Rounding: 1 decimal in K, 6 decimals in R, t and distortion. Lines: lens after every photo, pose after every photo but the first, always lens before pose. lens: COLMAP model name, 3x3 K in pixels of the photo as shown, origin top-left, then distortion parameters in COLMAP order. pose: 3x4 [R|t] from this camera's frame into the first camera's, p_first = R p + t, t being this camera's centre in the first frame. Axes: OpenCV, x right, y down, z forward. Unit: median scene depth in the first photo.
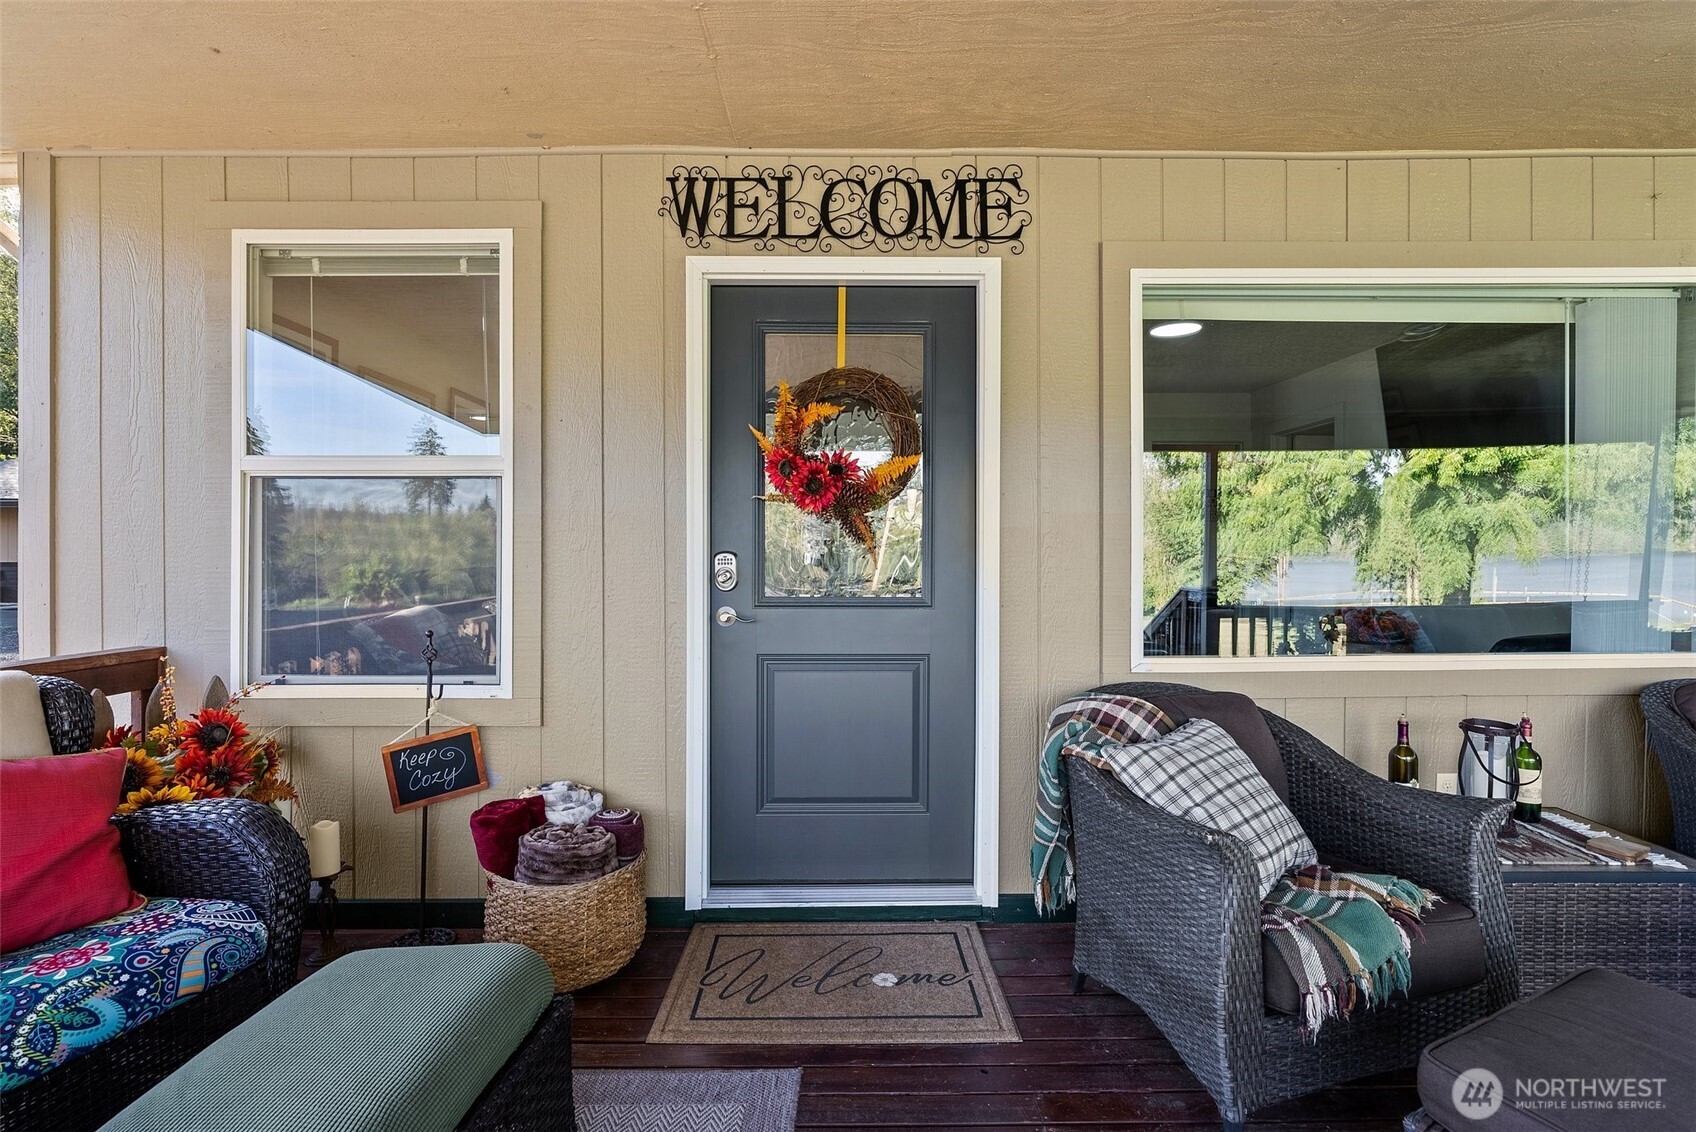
lens RADIAL K [[786.3, 0, 857.1], [0, 786.3, 560.6], [0, 0, 1]] dist [-0.025969, 0.002319]
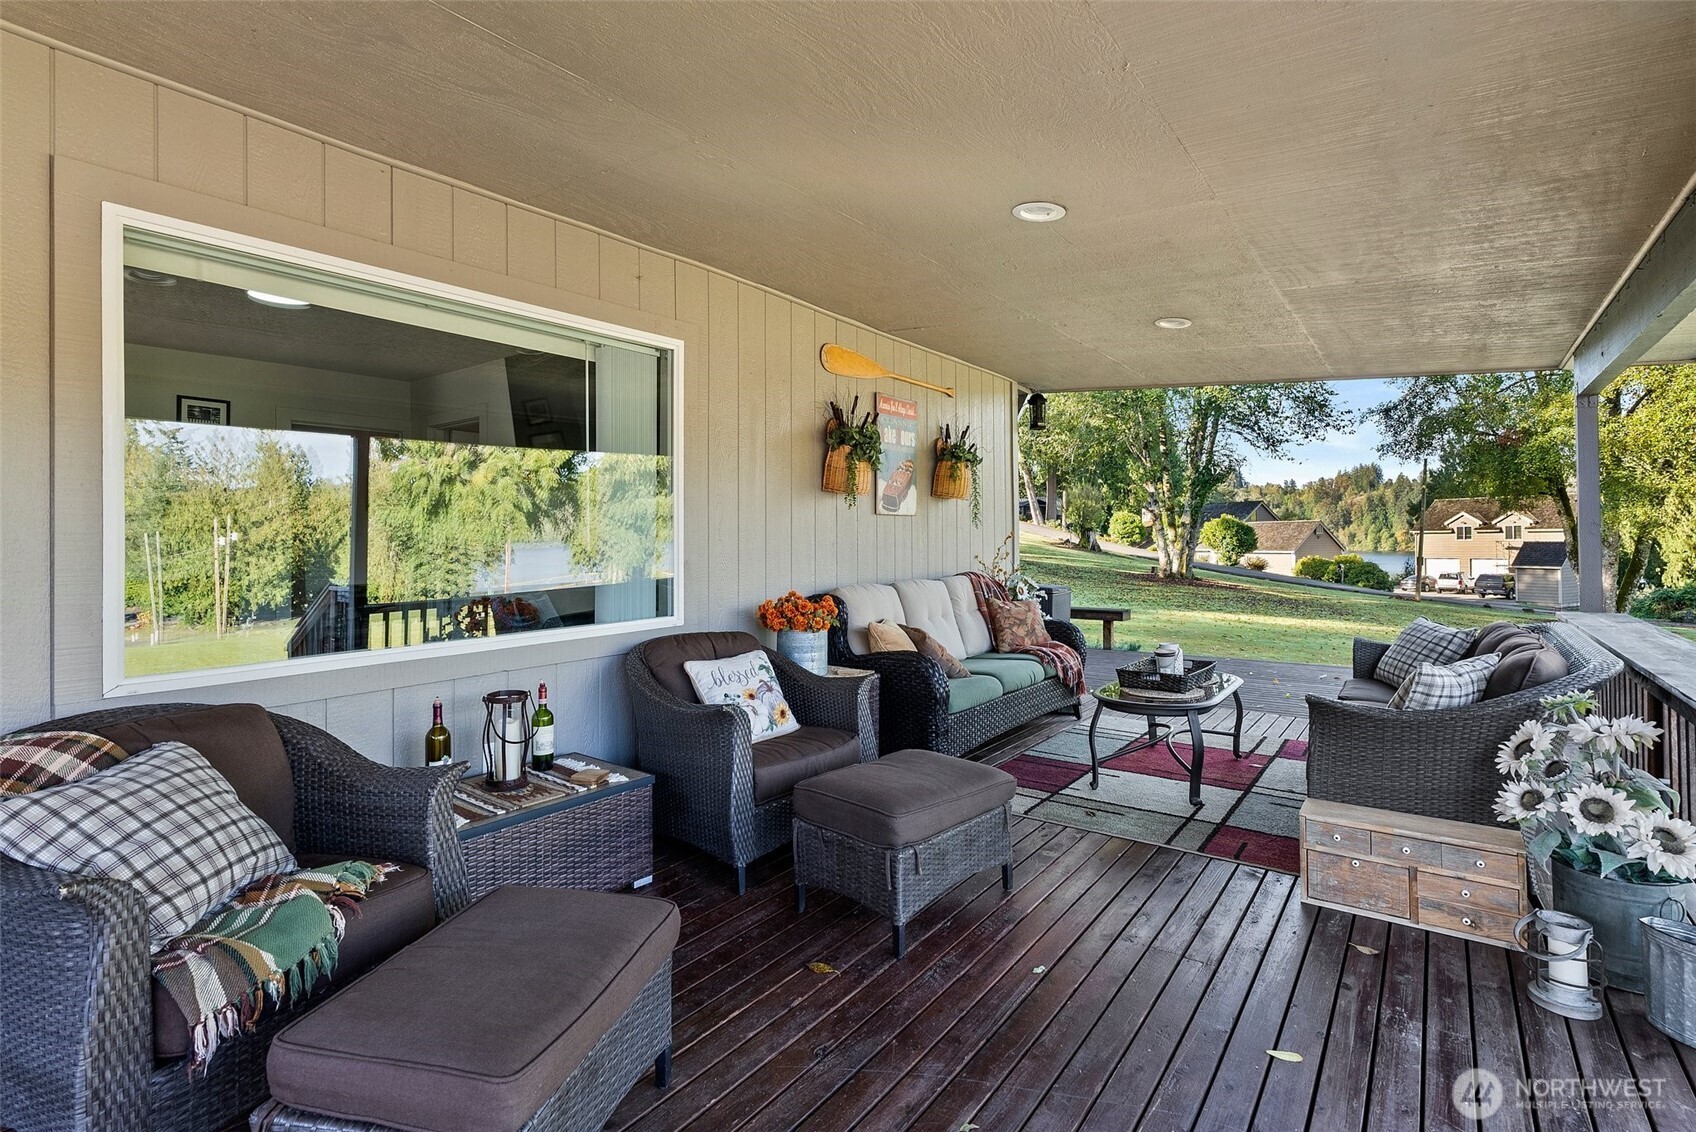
lens RADIAL K [[793.3, 0, 847.4], [0, 793.3, 535.9], [0, 0, 1]] dist [-0.016748, 0.001355]
pose [[0.573739, -0.000413, 0.819038, 0.199165], [0.019361, 0.999727, -0.013059, 0.000770], [-0.818809, 0.023350, 0.573591, -0.141928]]
